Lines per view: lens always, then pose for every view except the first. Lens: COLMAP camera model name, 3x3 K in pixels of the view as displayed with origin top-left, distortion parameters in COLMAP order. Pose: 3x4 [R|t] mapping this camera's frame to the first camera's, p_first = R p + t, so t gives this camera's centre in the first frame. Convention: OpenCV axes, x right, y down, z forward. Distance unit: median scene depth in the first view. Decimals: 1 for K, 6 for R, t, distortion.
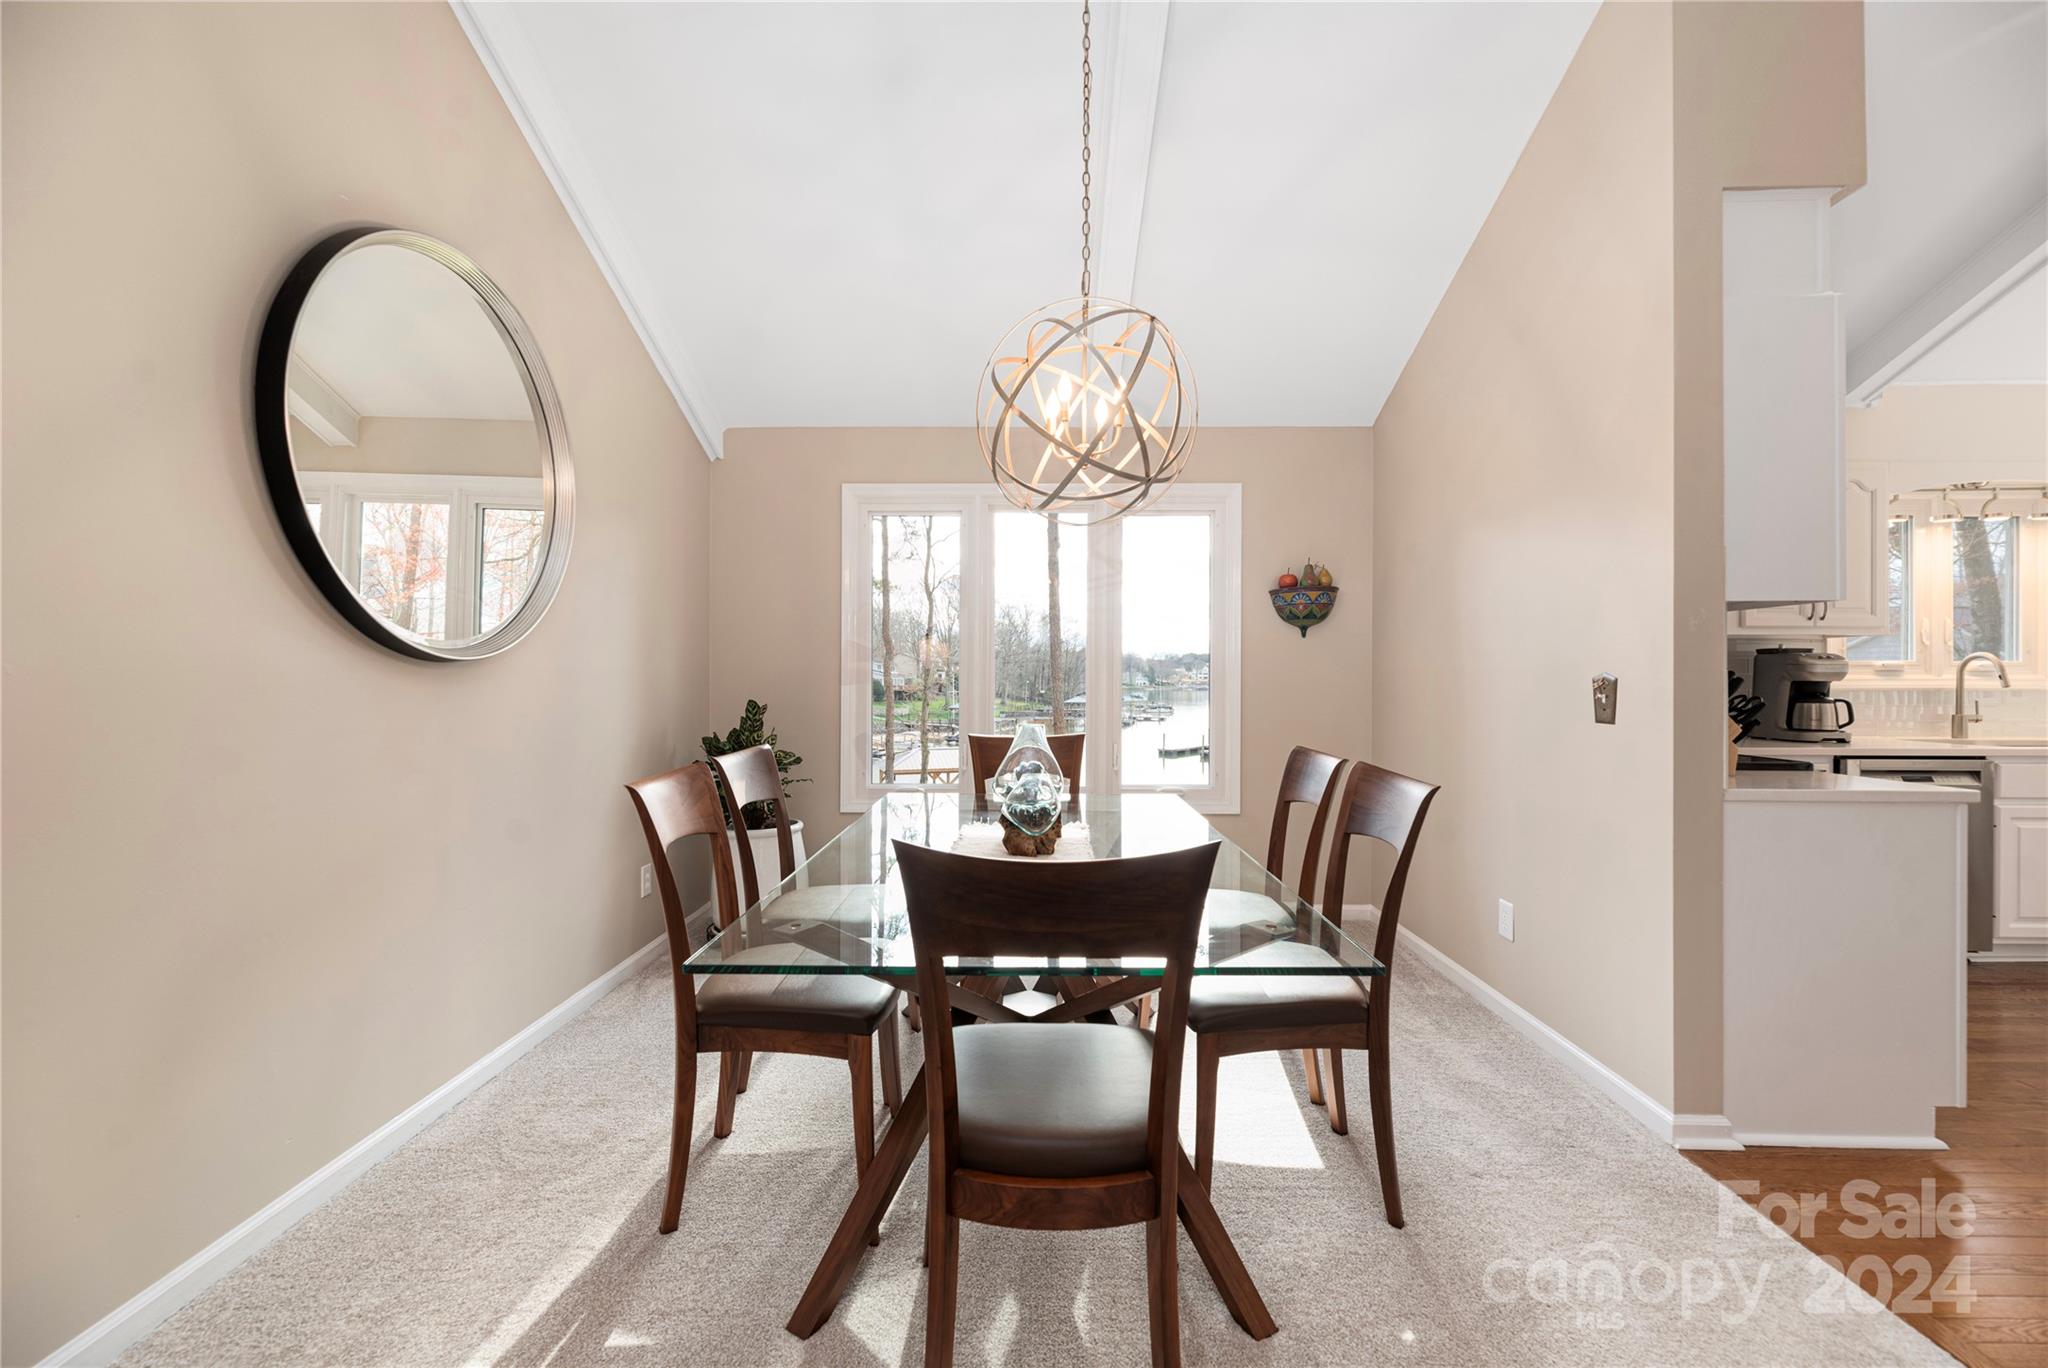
lens RADIAL K [[822.5, 0, 1017.8], [0, 822.5, 688.5], [0, 0, 1]] dist [-0.019727, 0.003672]
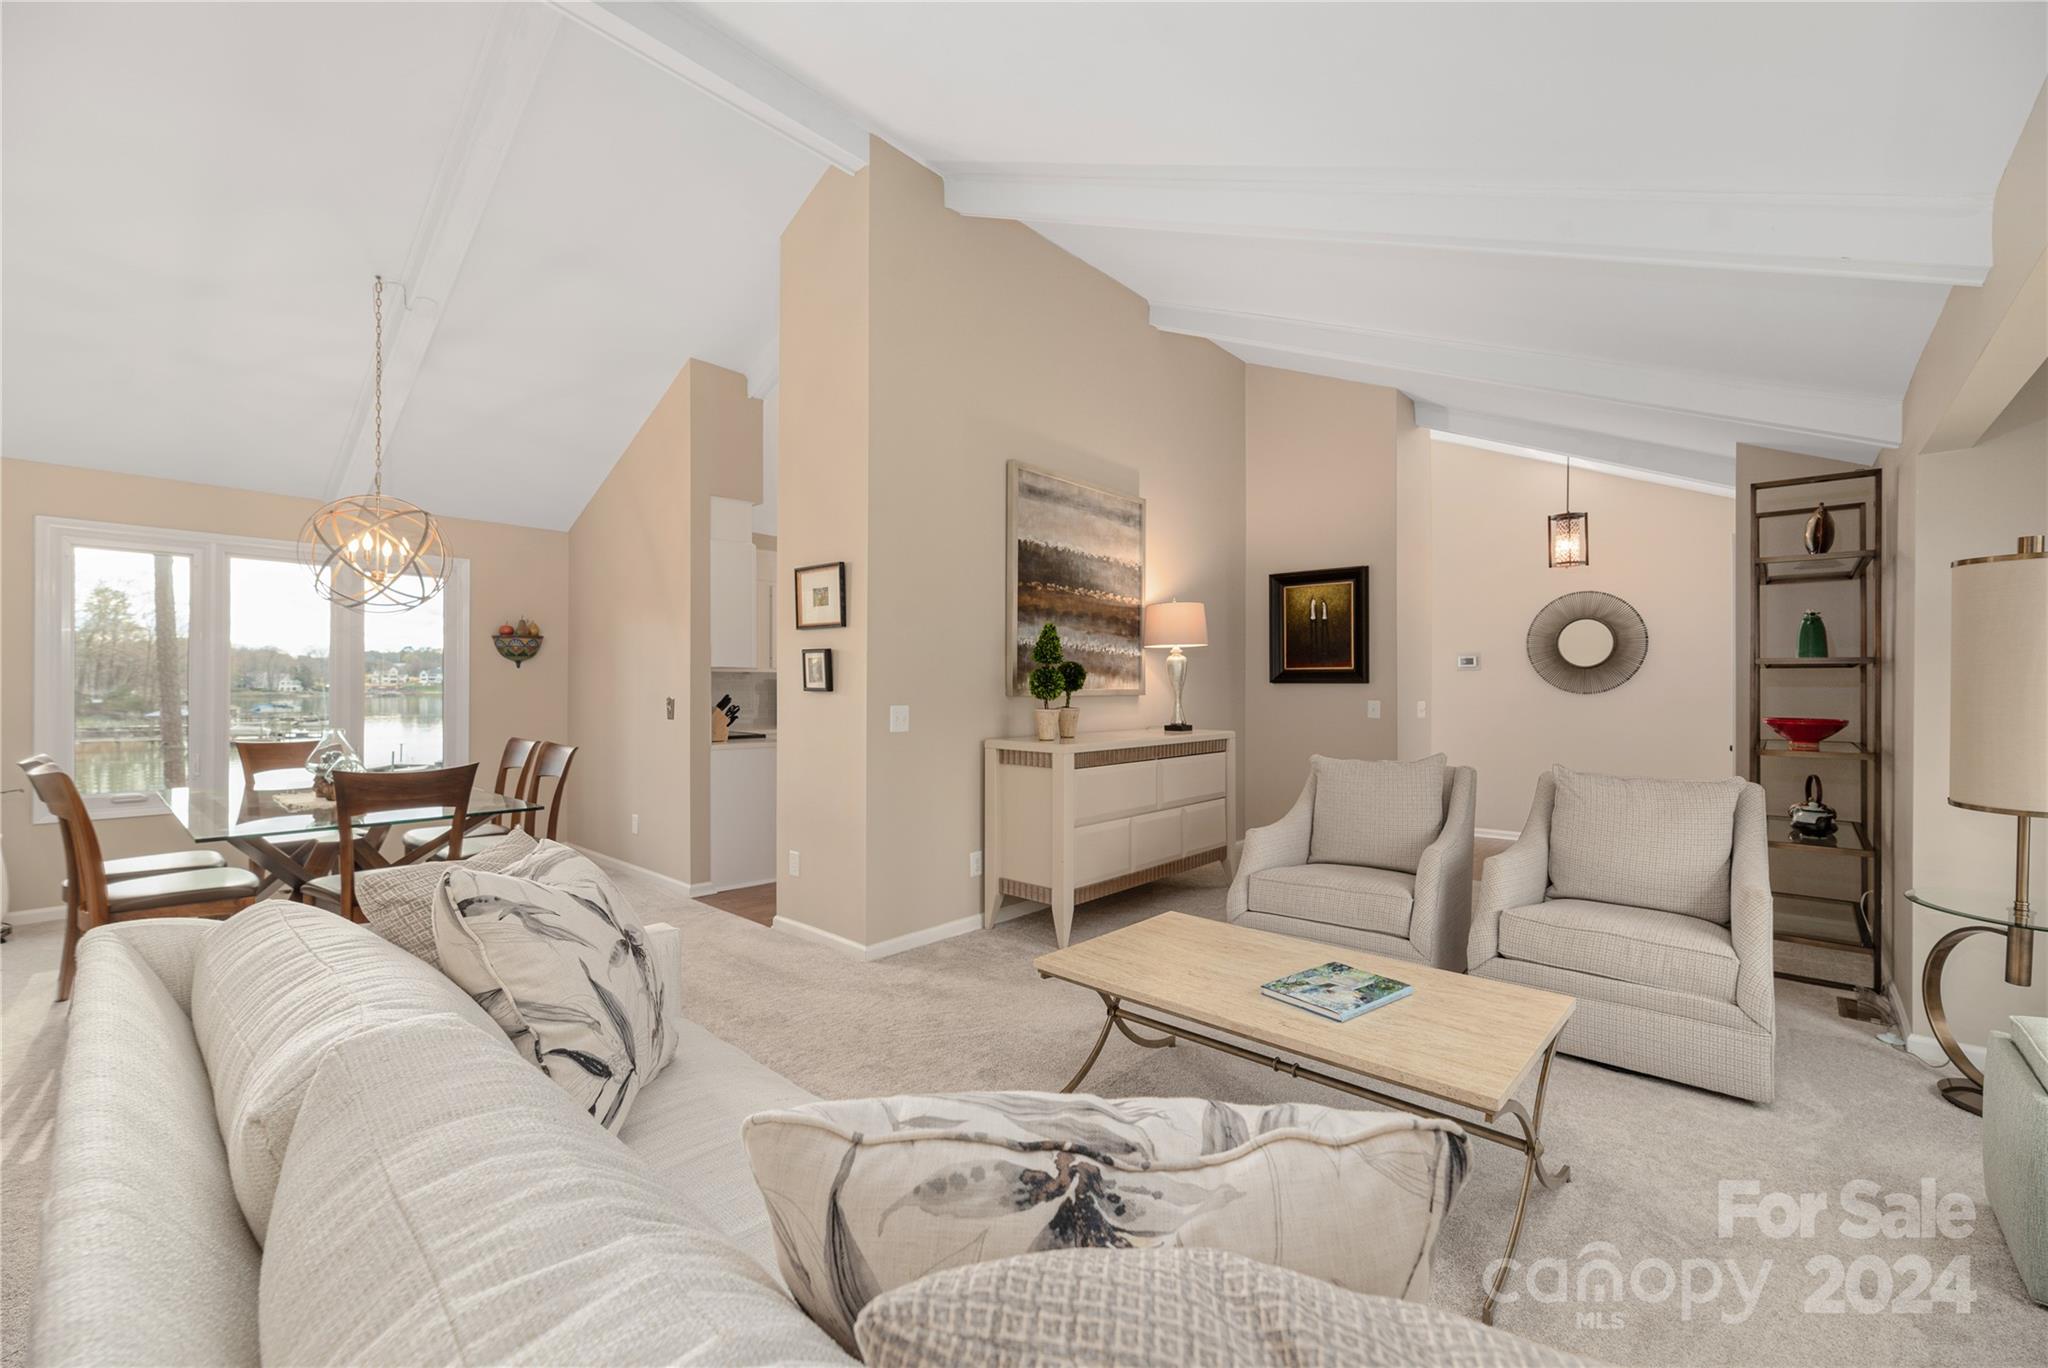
lens RADIAL K [[822.5, 0, 1017.8], [0, 822.5, 688.5], [0, 0, 1]] dist [-0.019727, 0.003672]
pose [[0.642690, -0.003780, 0.766117, -0.204169], [0.009045, 0.999956, -0.002654, -0.014658], [-0.766073, 0.008635, 0.642695, -0.644778]]
